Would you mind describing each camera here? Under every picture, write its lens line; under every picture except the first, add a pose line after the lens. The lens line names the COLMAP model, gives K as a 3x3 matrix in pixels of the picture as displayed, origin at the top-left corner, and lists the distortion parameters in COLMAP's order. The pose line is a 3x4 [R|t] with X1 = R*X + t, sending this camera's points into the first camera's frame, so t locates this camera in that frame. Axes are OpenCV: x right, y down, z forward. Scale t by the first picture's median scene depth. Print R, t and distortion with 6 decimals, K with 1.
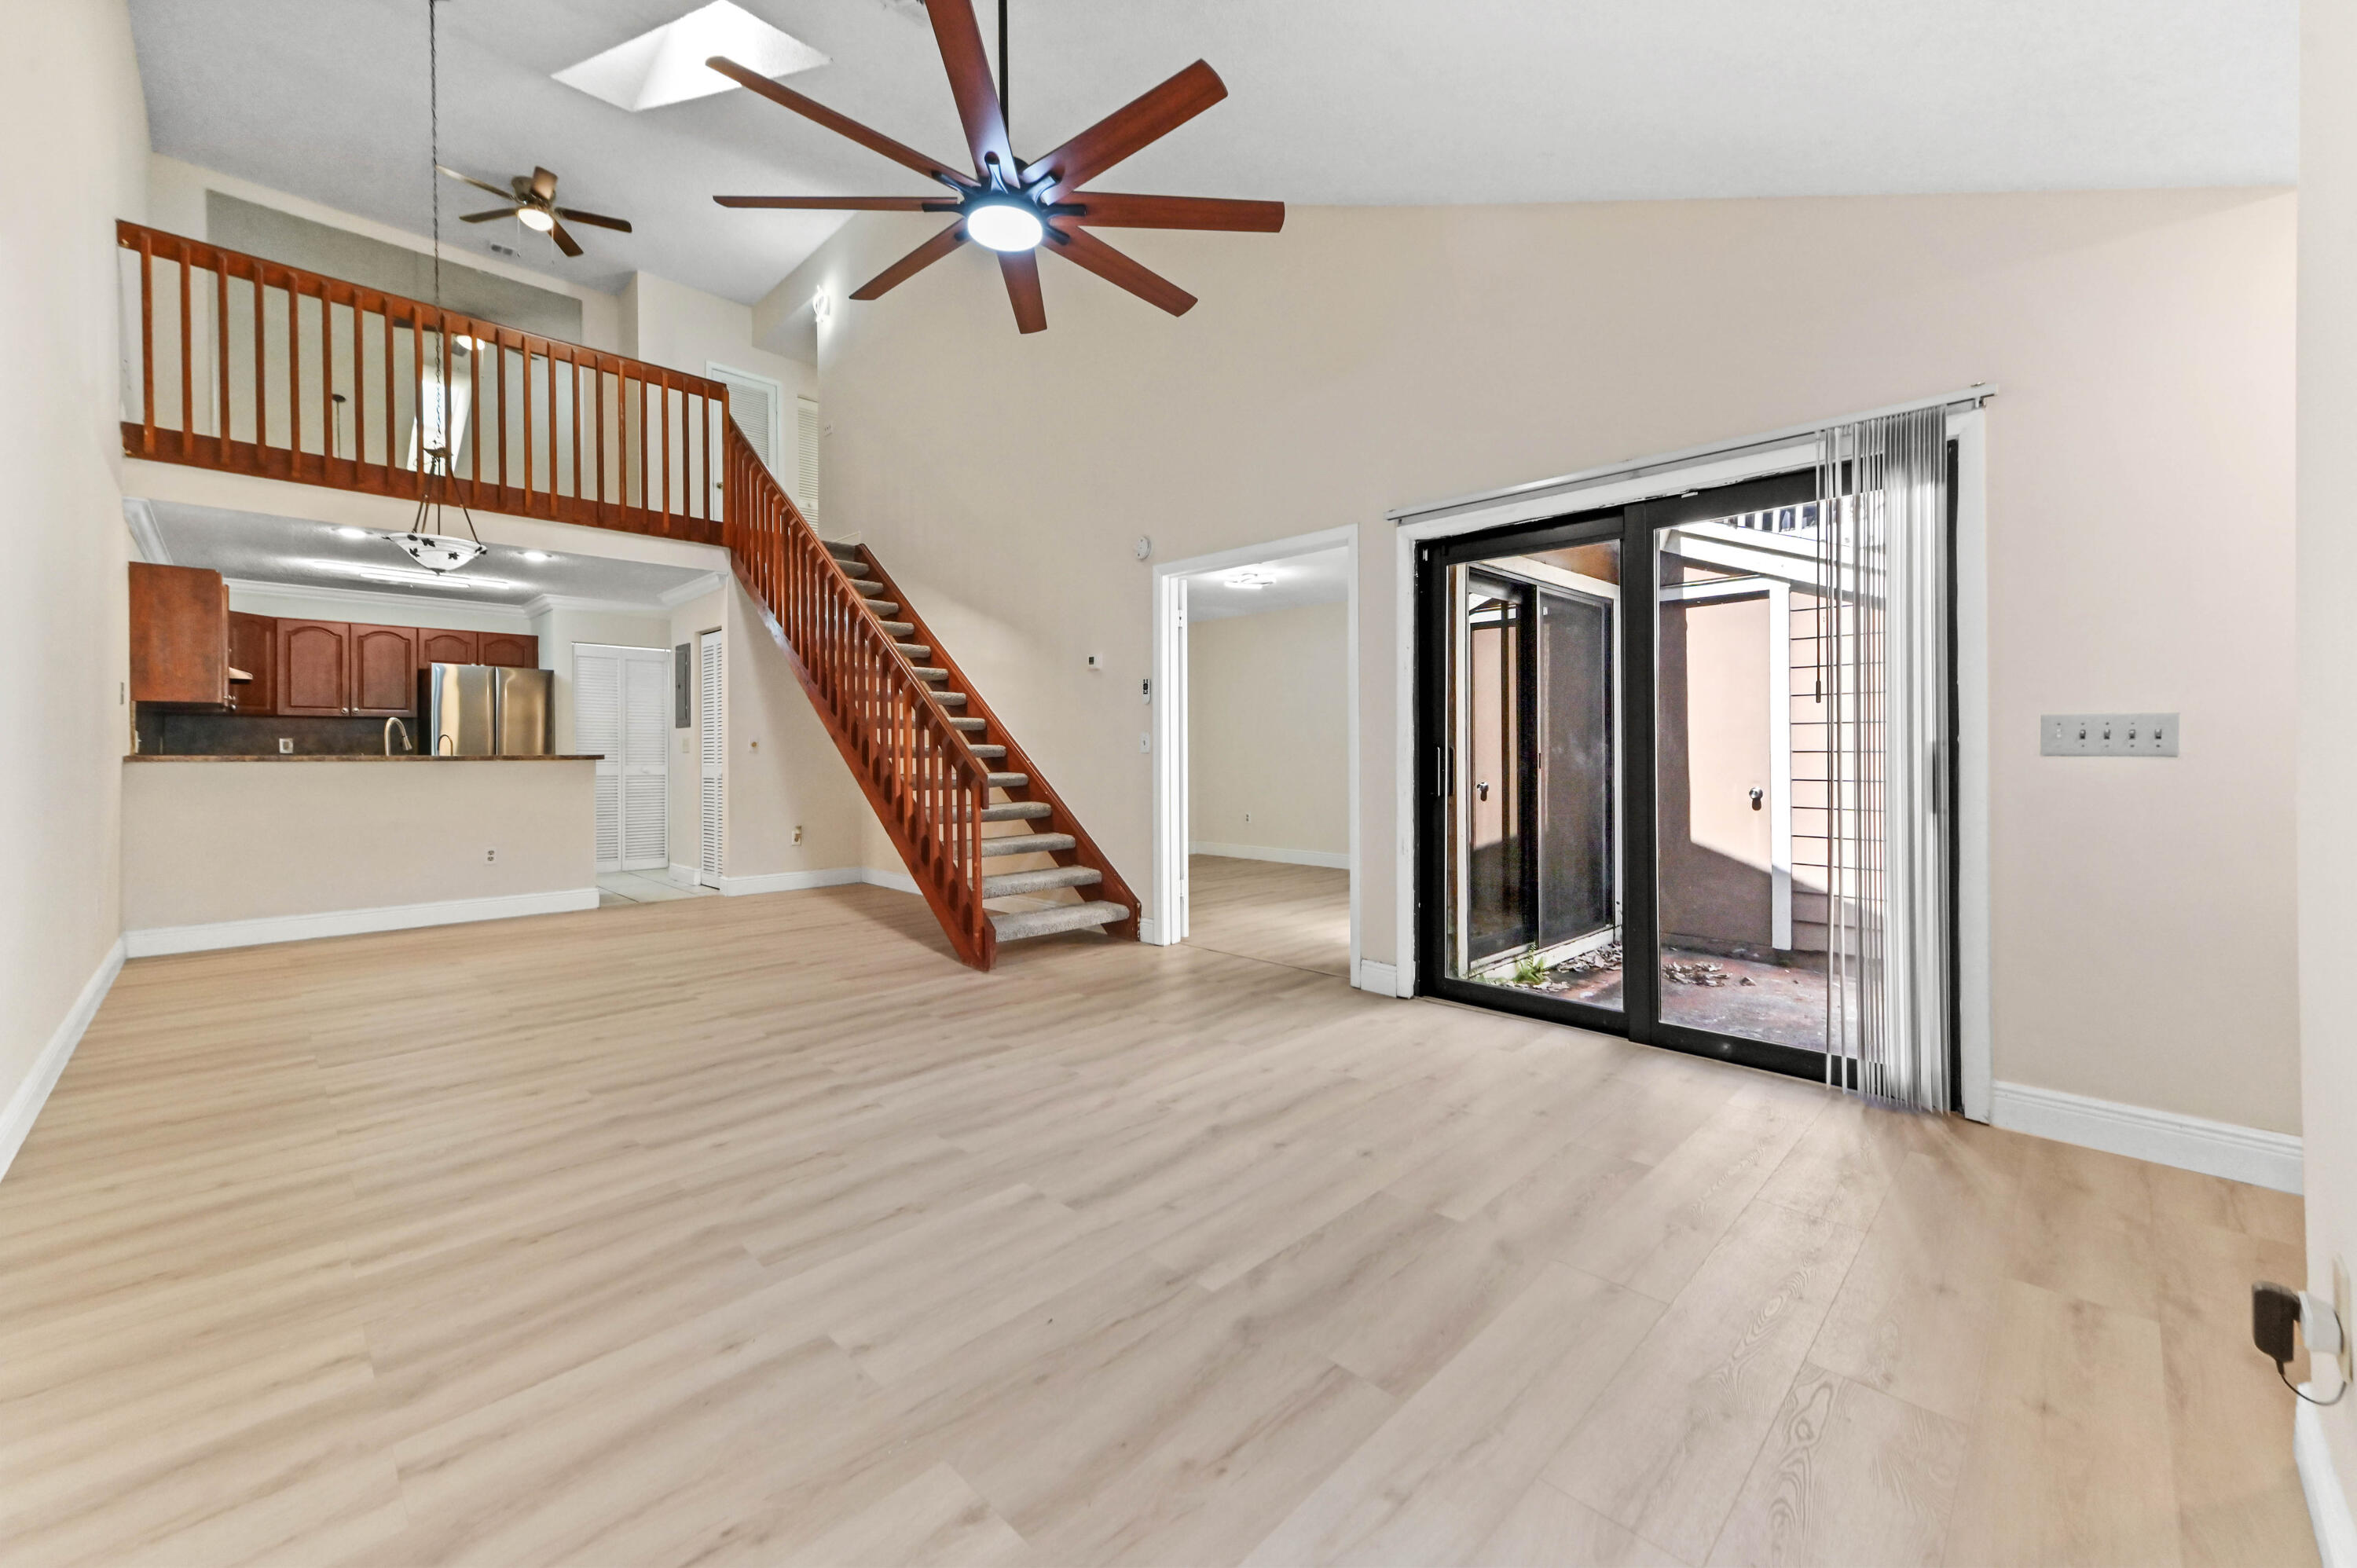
lens RADIAL K [[925.6, 0, 1182.8], [0, 925.6, 744.7], [0, 0, 1]] dist [0.021491, -0.000025]
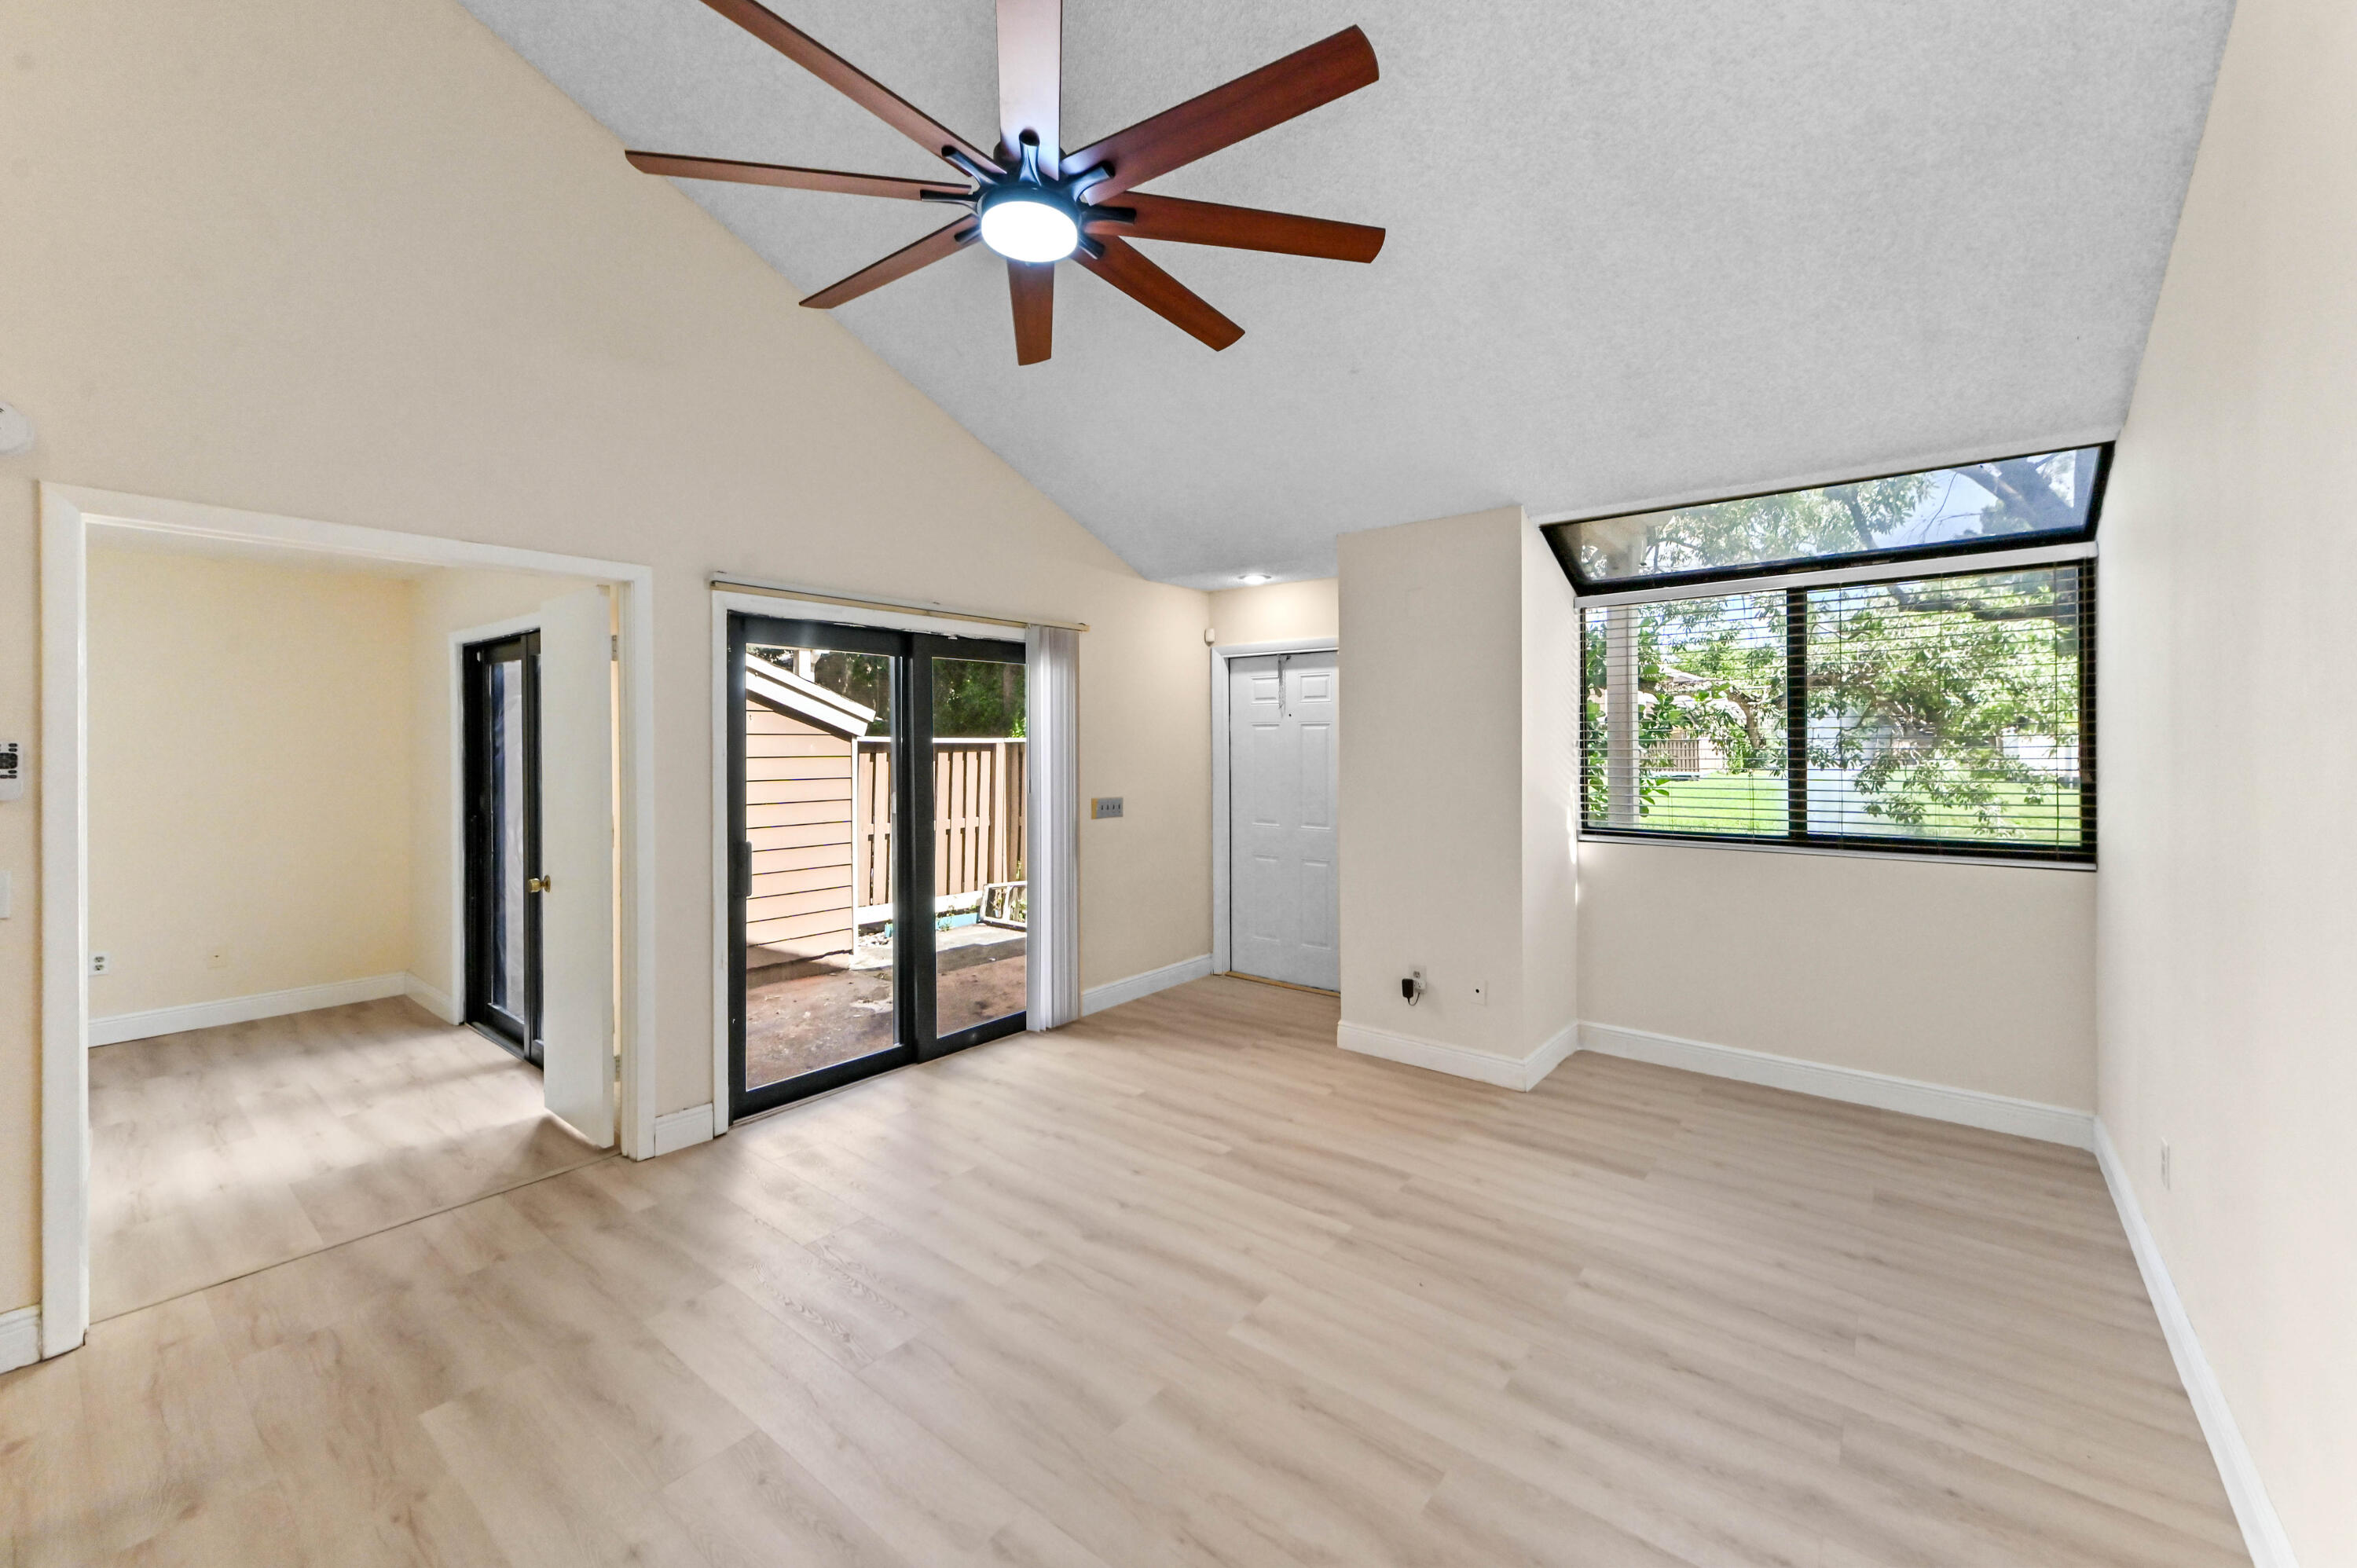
lens RADIAL K [[929.8, 0, 1170.8], [0, 929.8, 752.9], [0, 0, 1]] dist [0.013298, -0.000045]
pose [[-0.104112, -0.008989, 0.994525, -0.943122], [-0.002942, 0.999958, 0.008731, -0.128541], [-0.994561, -0.002016, -0.104134, 0.953354]]
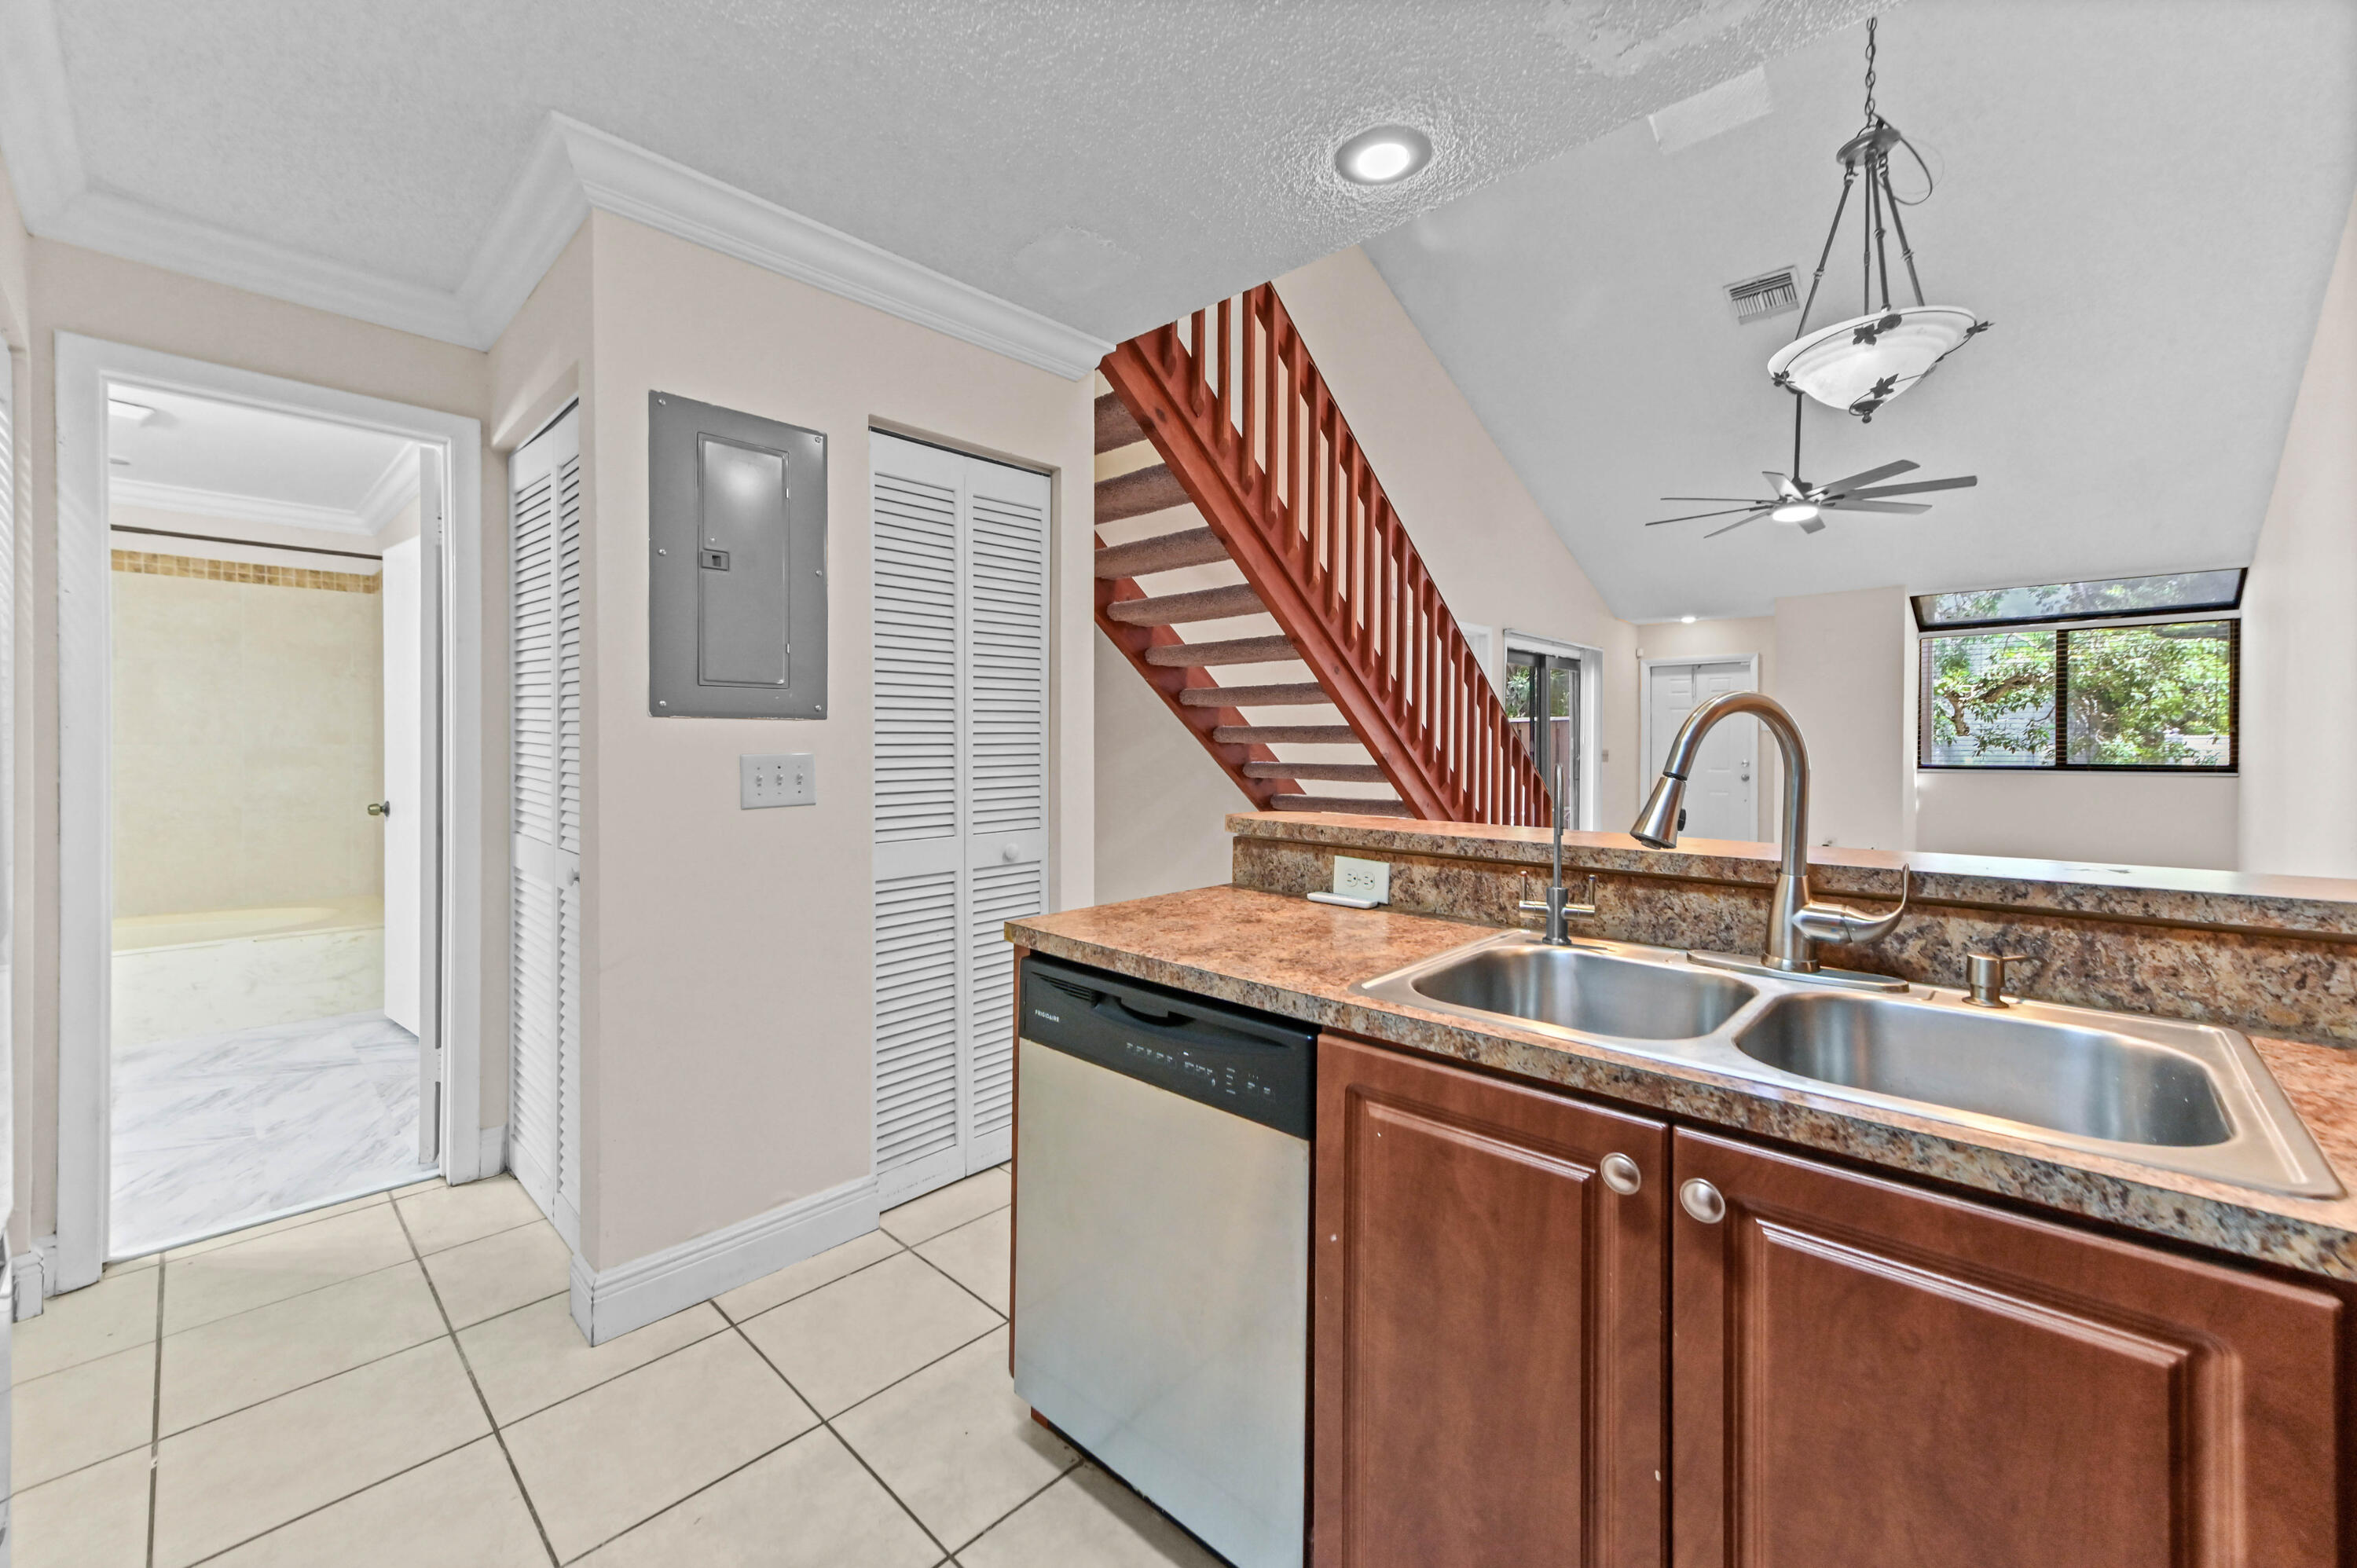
lens RADIAL K [[929.8, 0, 1170.8], [0, 929.8, 752.9], [0, 0, 1]] dist [0.013298, -0.000045]
pose [[-0.019849, -0.007981, 0.999771, -2.195383], [-0.009064, 0.999928, 0.007802, -0.024631], [-0.999762, -0.008908, -0.019920, 2.387556]]
